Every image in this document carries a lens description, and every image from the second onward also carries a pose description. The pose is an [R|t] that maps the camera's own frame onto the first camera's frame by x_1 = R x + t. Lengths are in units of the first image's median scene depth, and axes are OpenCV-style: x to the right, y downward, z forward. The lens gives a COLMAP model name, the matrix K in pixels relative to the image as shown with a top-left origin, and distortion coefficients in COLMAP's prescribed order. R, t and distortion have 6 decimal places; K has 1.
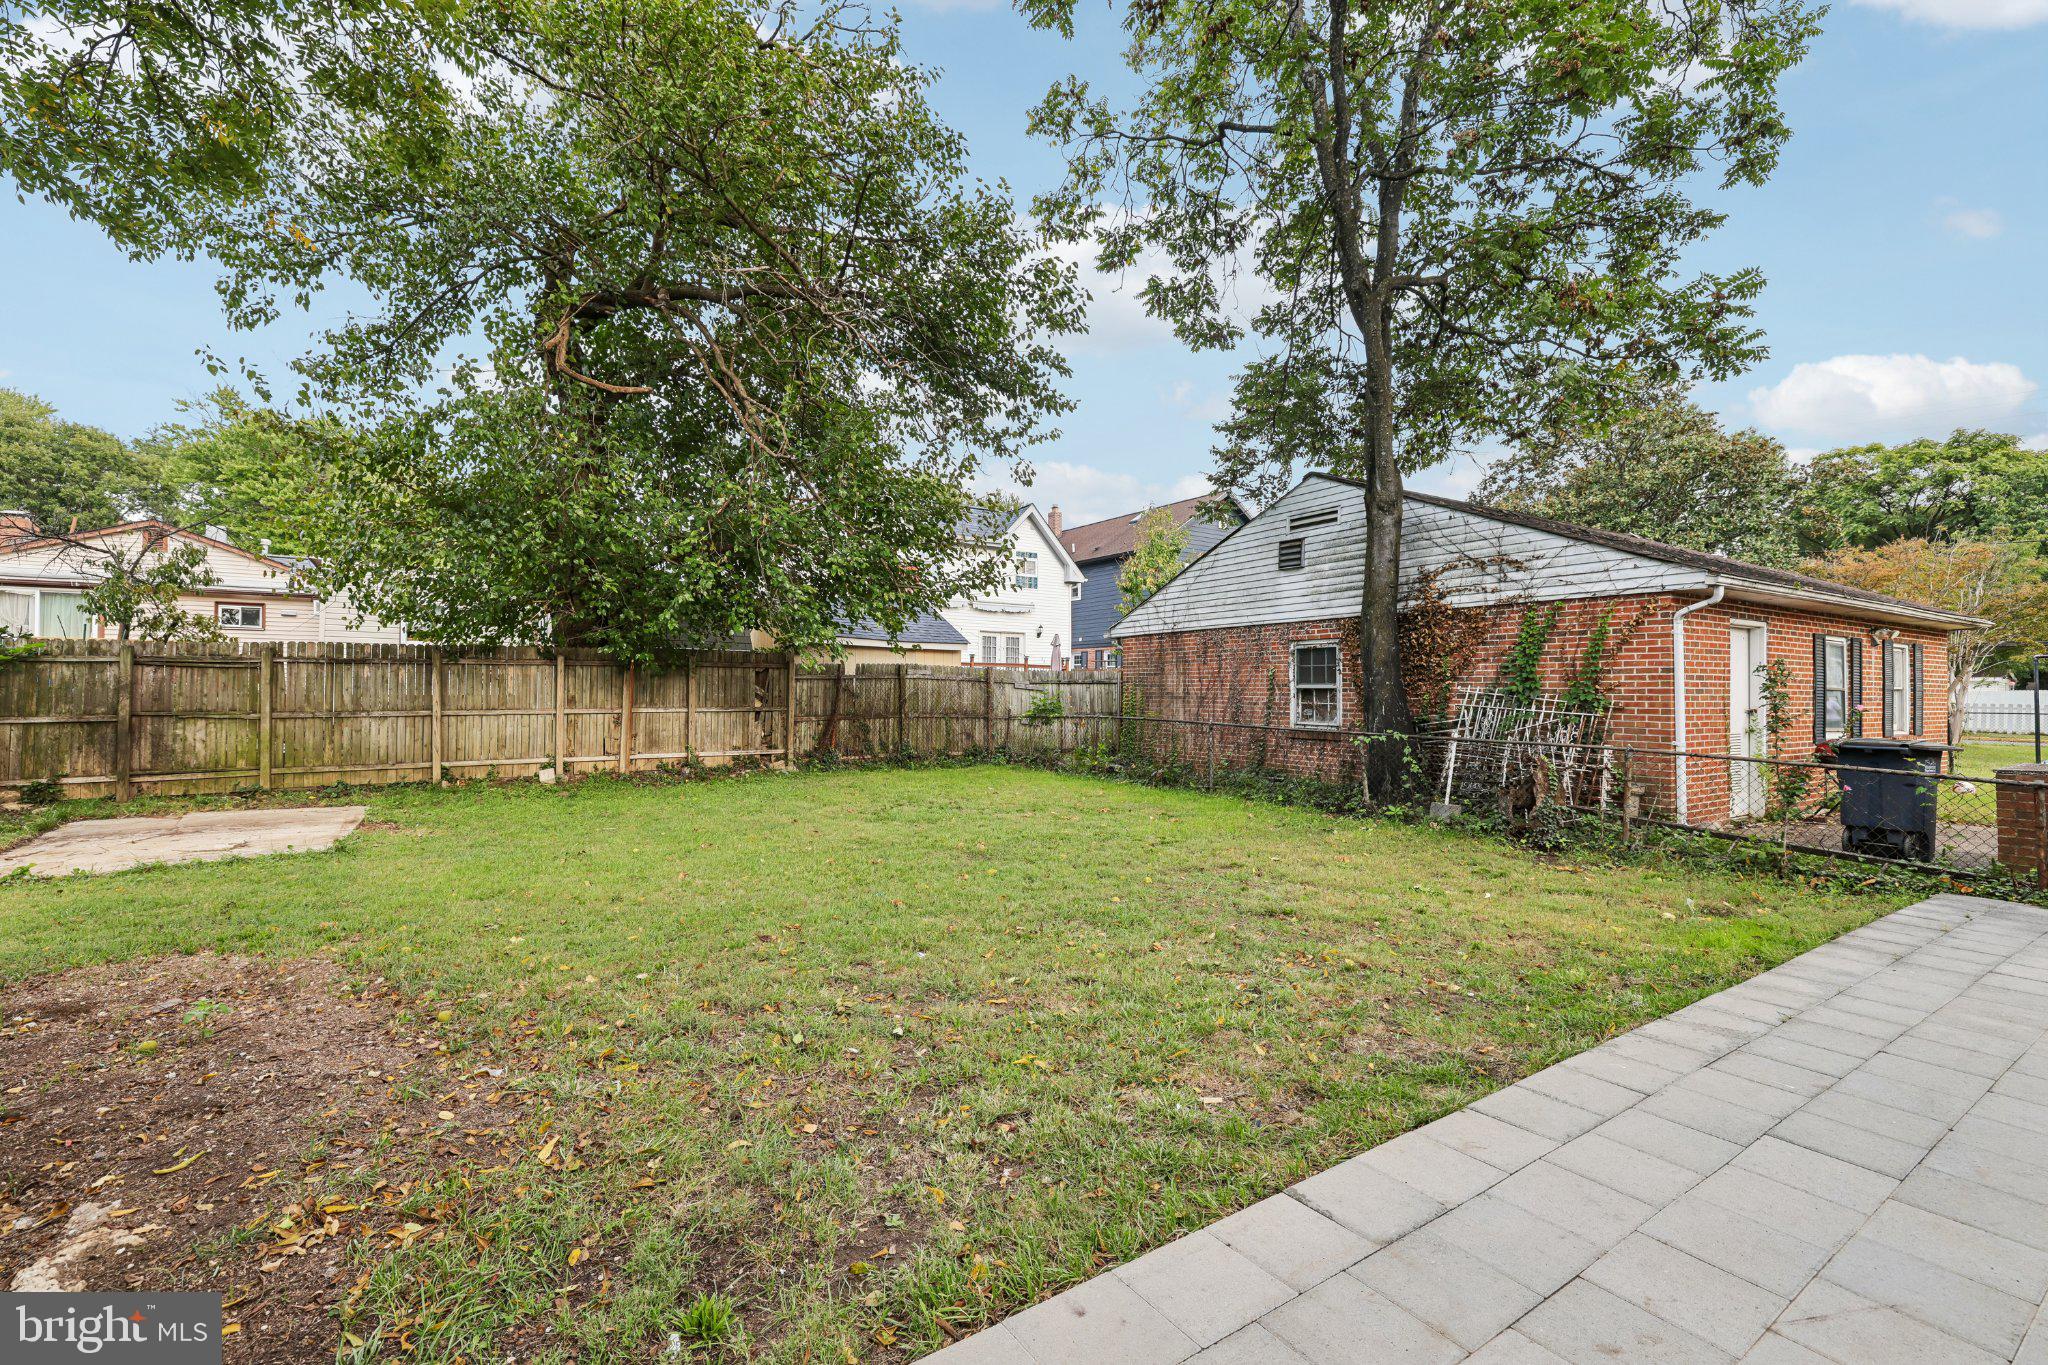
lens RADIAL K [[879.2, 0, 1031.8], [0, 879.2, 682.2], [0, 0, 1]] dist [-0.000746, -0.000215]
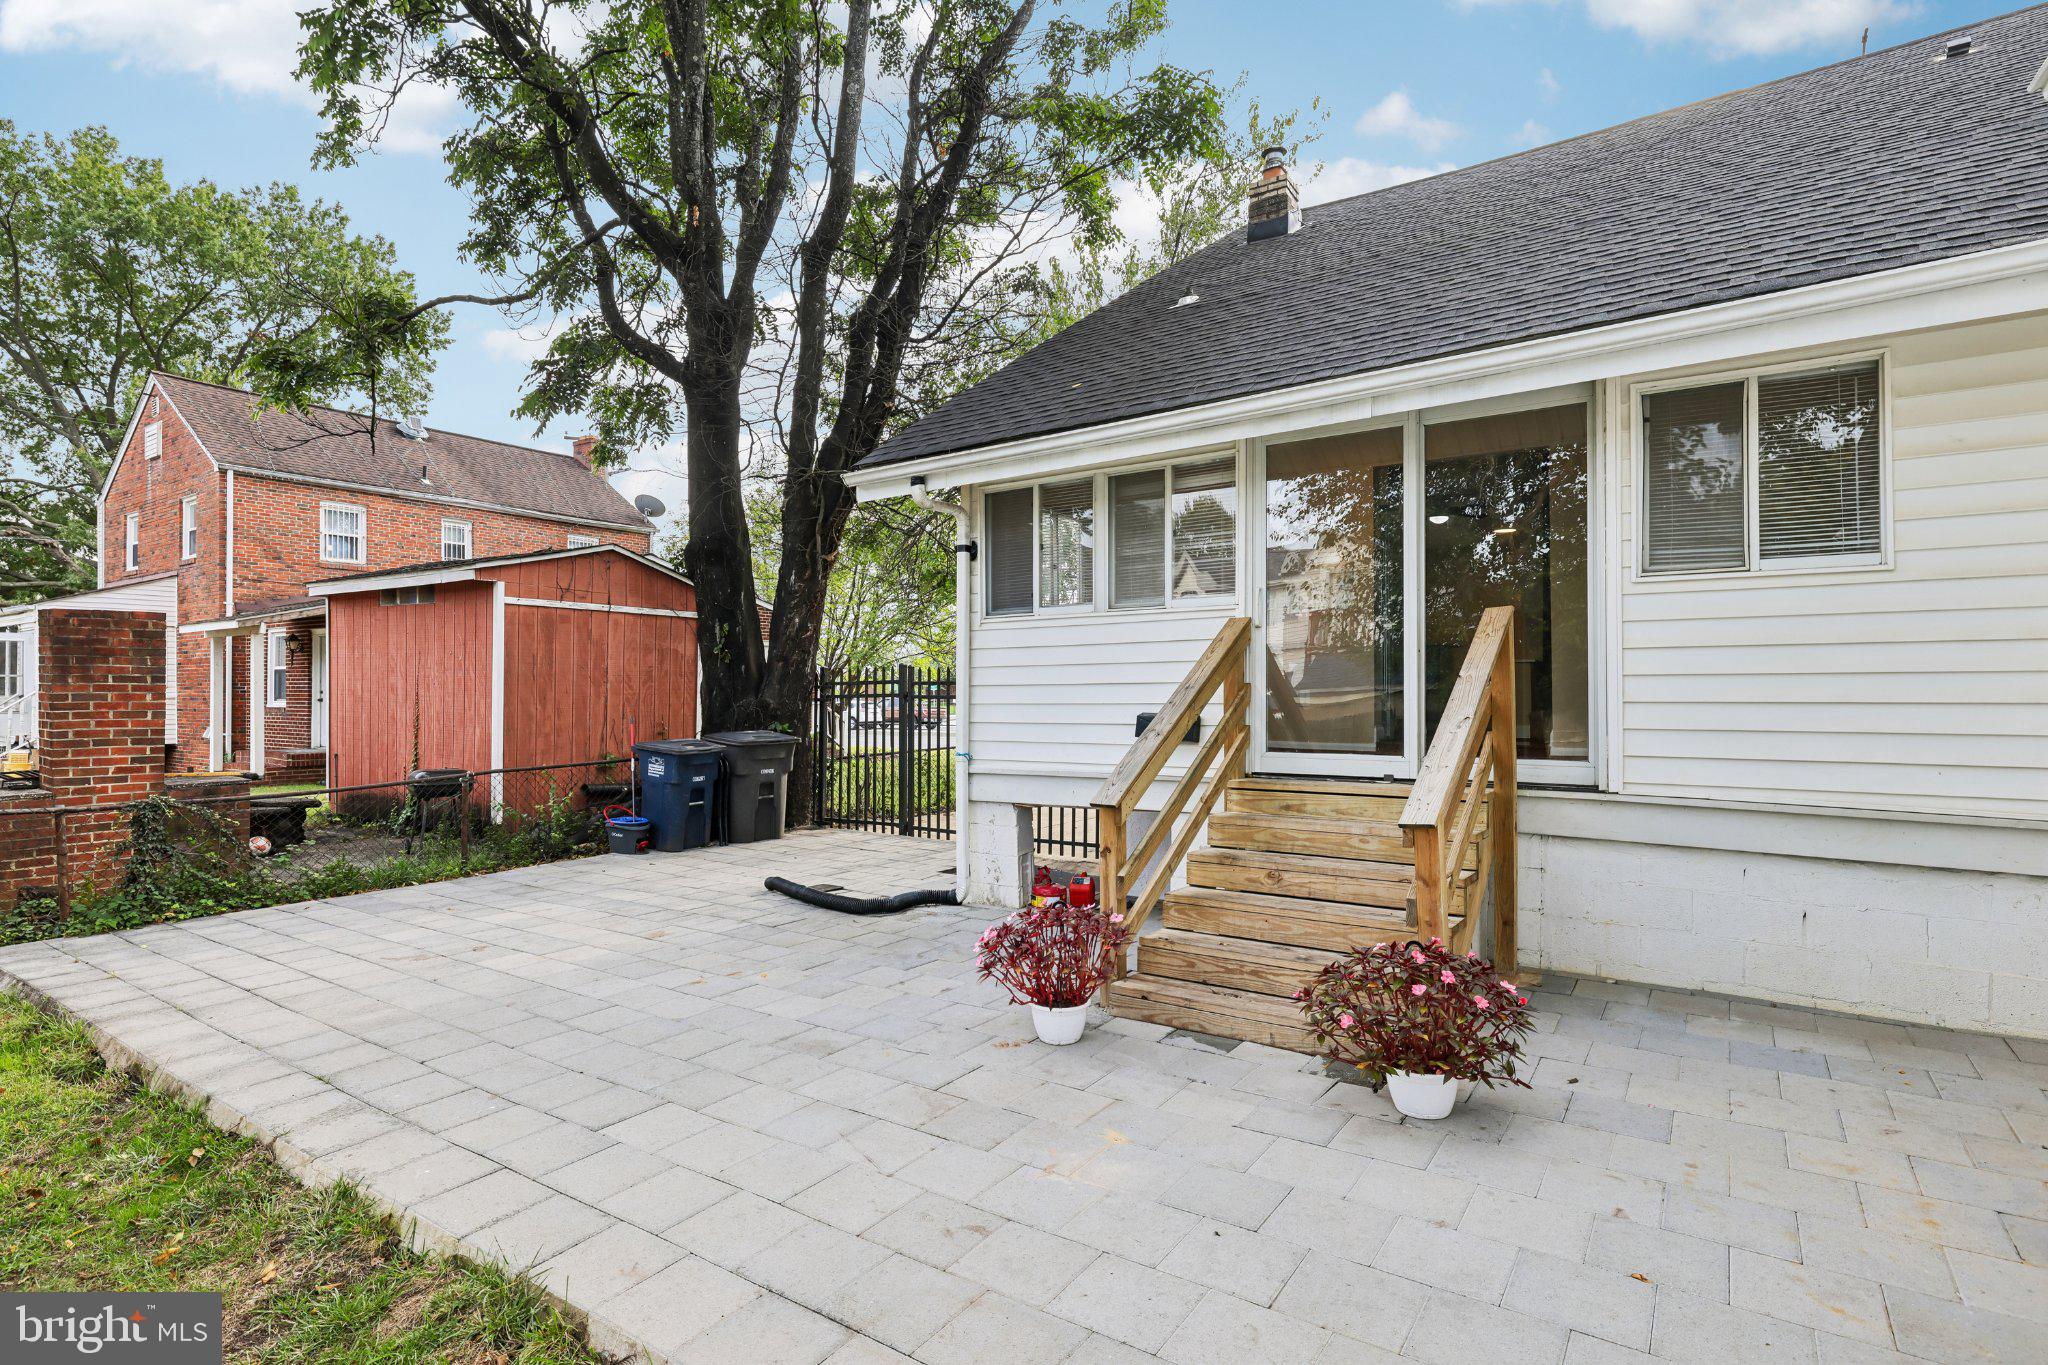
lens RADIAL K [[1016.8, 0, 1018.4], [0, 1016.8, 682.7], [0, 0, 1]] dist [-0.003156, -0.000409]
pose [[-0.370417, 0.005947, 0.928846, -0.148756], [-0.004788, 0.999954, -0.008312, -0.009602], [-0.928853, -0.007526, -0.370372, 0.273752]]
